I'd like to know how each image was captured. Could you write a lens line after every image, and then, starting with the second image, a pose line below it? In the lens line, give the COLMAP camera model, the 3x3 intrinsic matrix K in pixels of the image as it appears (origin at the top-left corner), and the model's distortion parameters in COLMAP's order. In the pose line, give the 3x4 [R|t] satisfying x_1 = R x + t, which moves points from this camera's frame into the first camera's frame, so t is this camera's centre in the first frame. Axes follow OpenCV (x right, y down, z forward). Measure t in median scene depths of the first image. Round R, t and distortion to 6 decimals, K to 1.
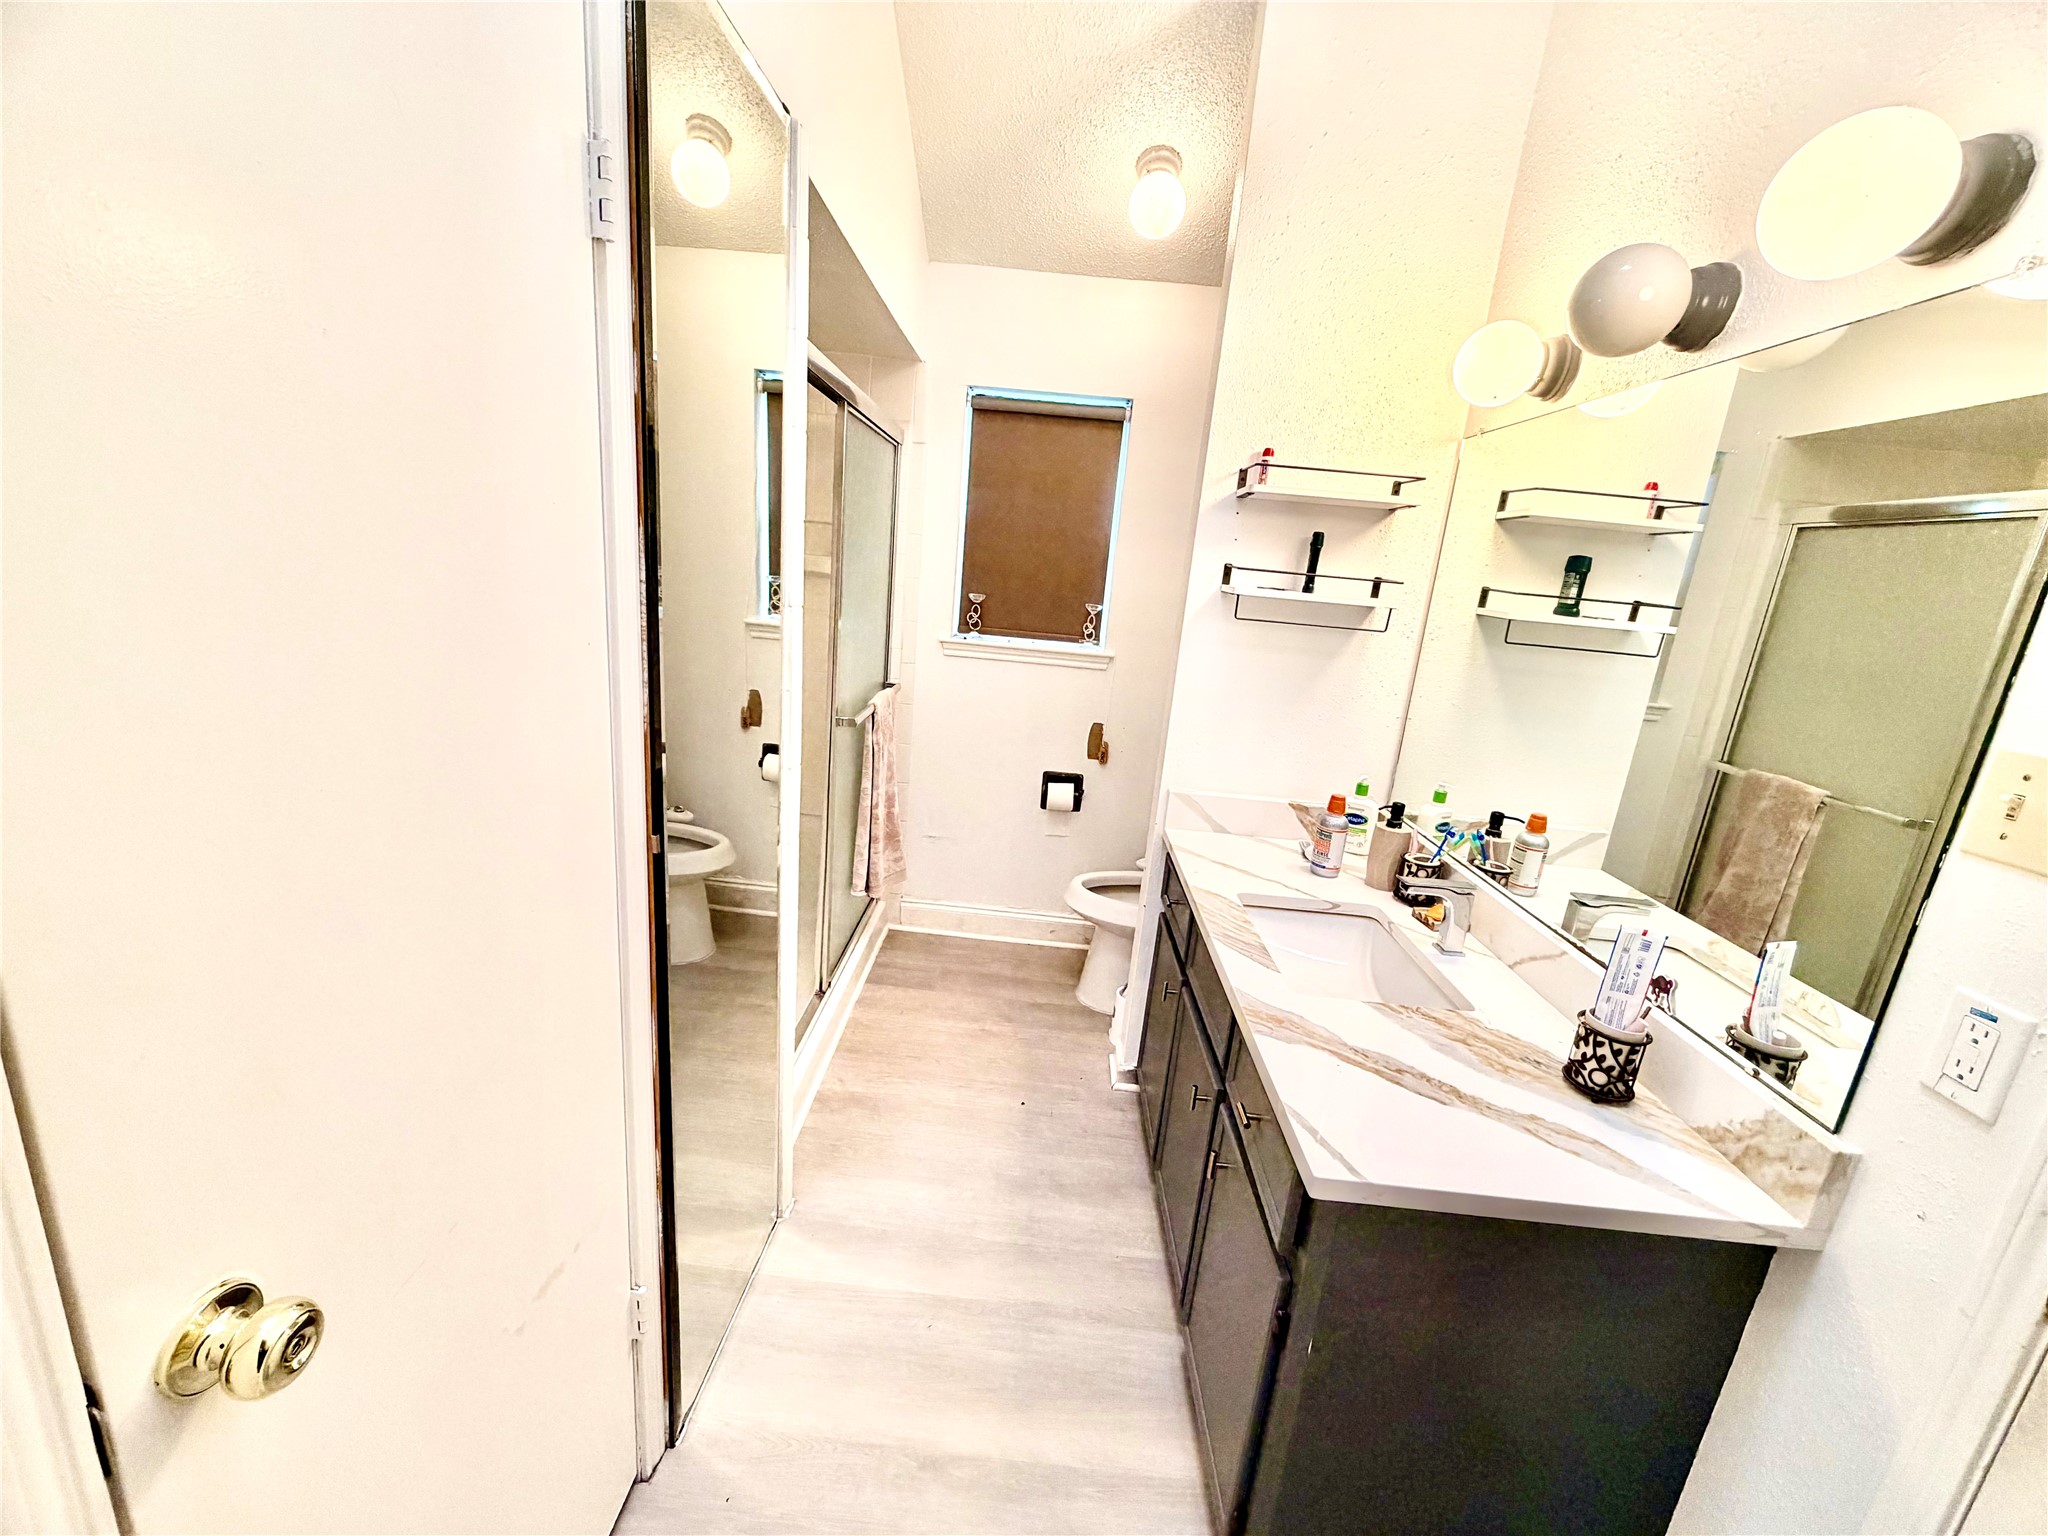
lens RADIAL K [[817.0, 0, 1017.9], [0, 817.0, 768.9], [0, 0, 1]] dist [0.001075, -0.000216]
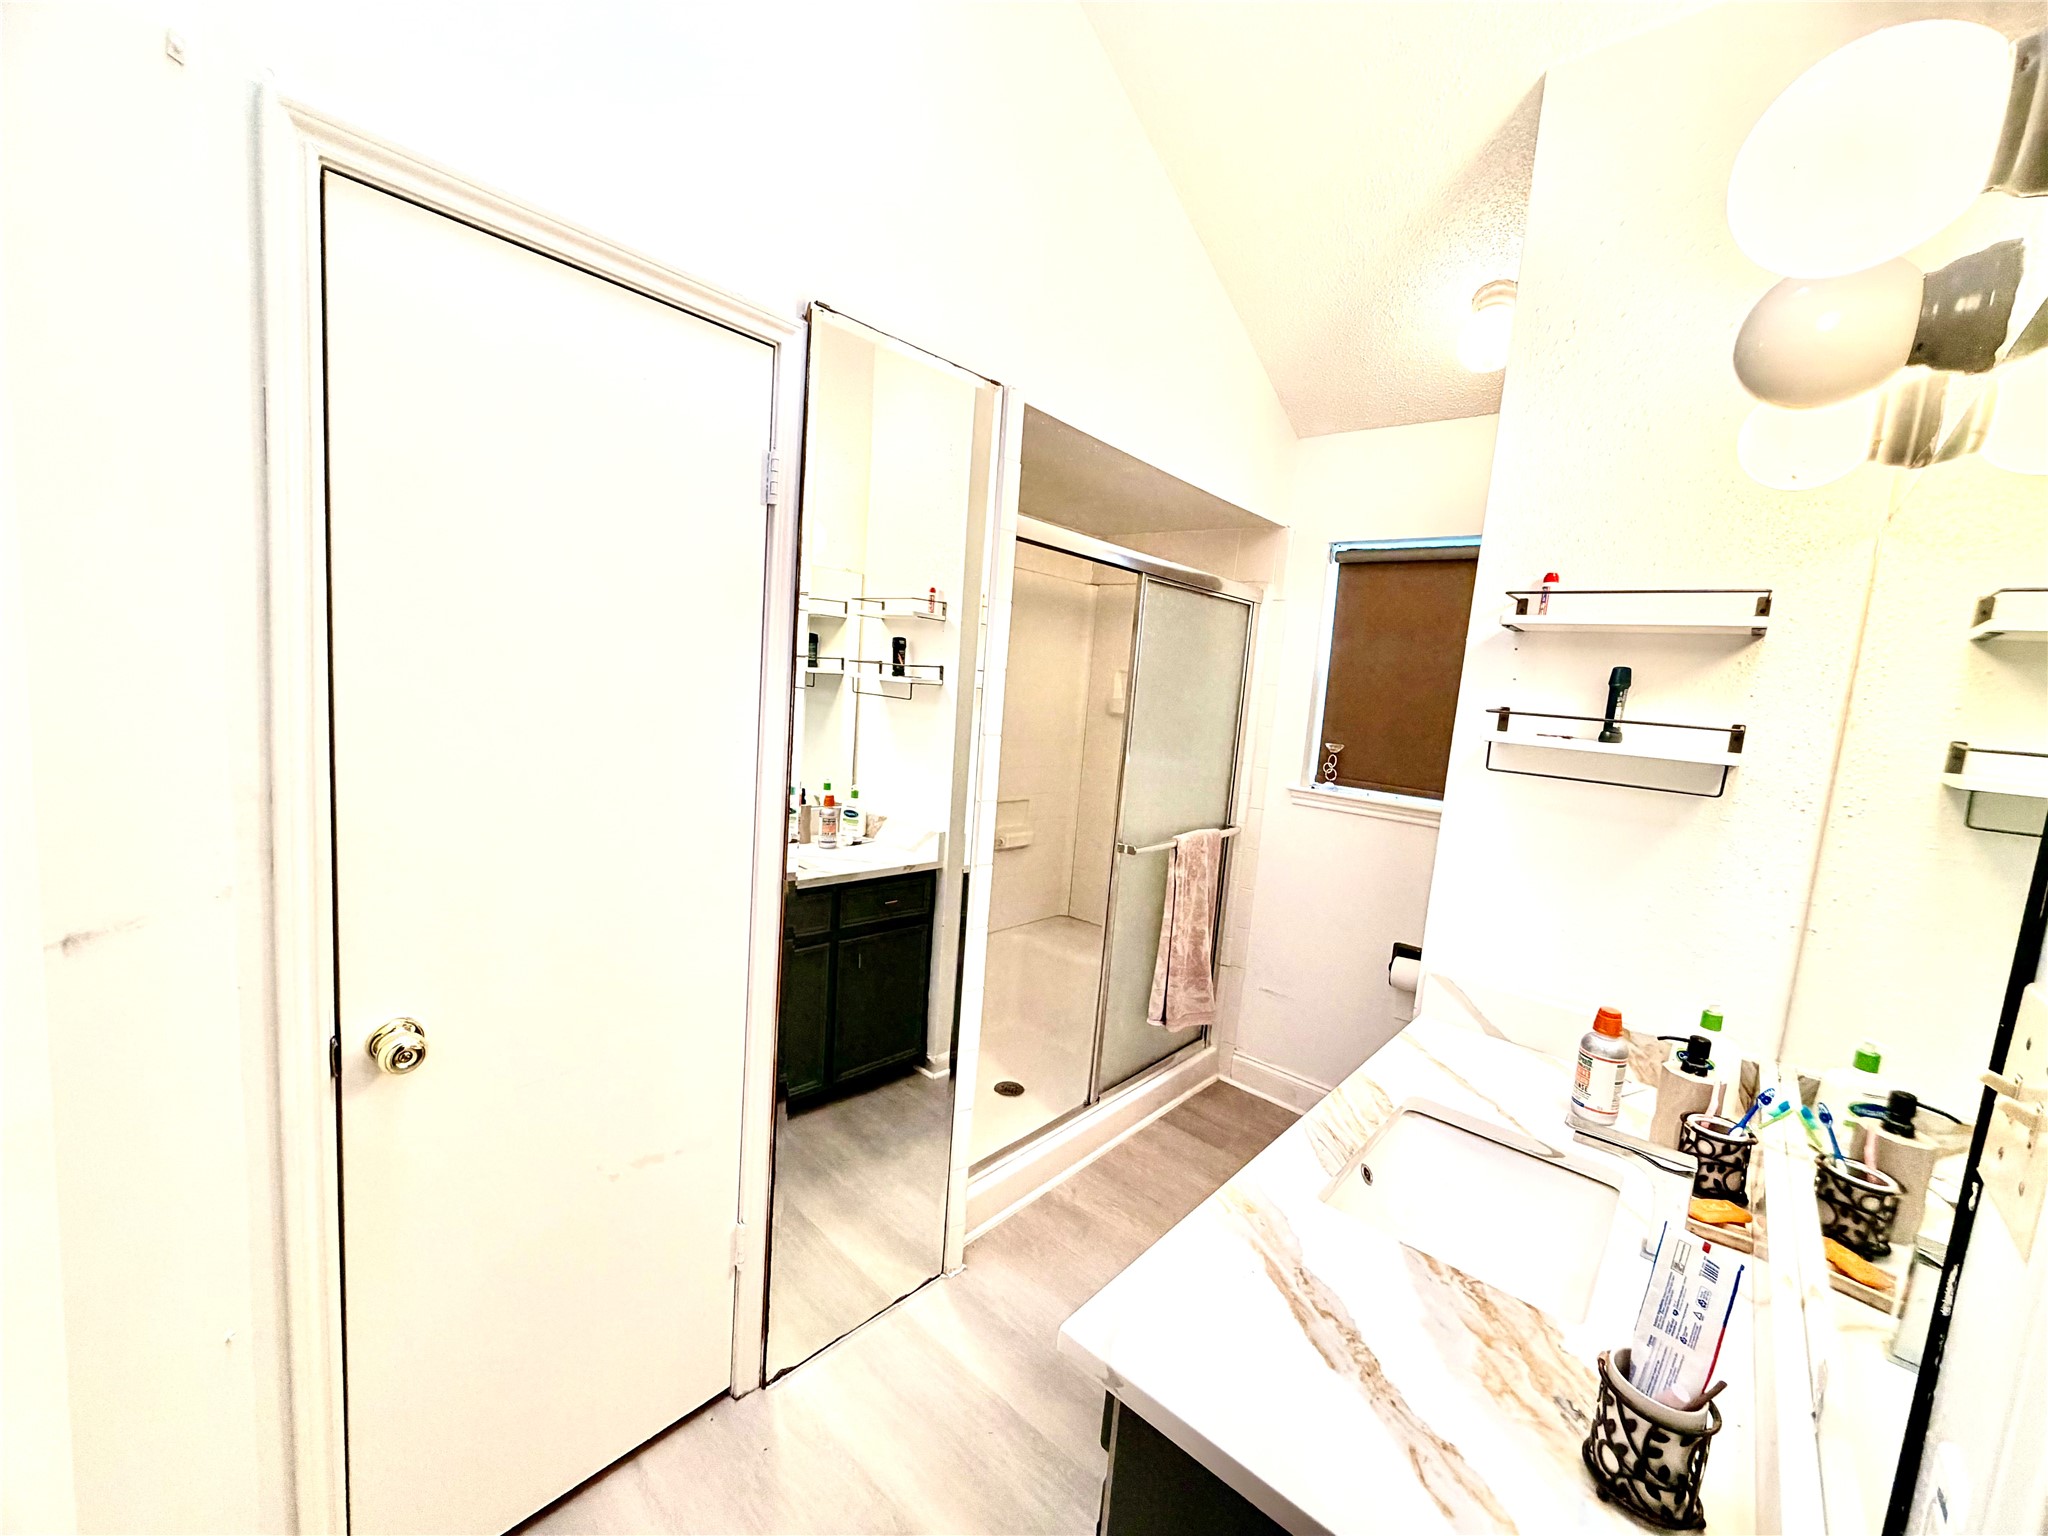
lens RADIAL K [[817.0, 0, 1021.8], [0, 817.0, 770.9], [0, 0, 1]] dist [0.001075, -0.000216]
pose [[0.774041, 0.049756, -0.631178, 0.395056], [-0.168813, 0.977037, -0.130002, 0.006576], [0.610215, 0.207178, 0.764666, 0.063079]]
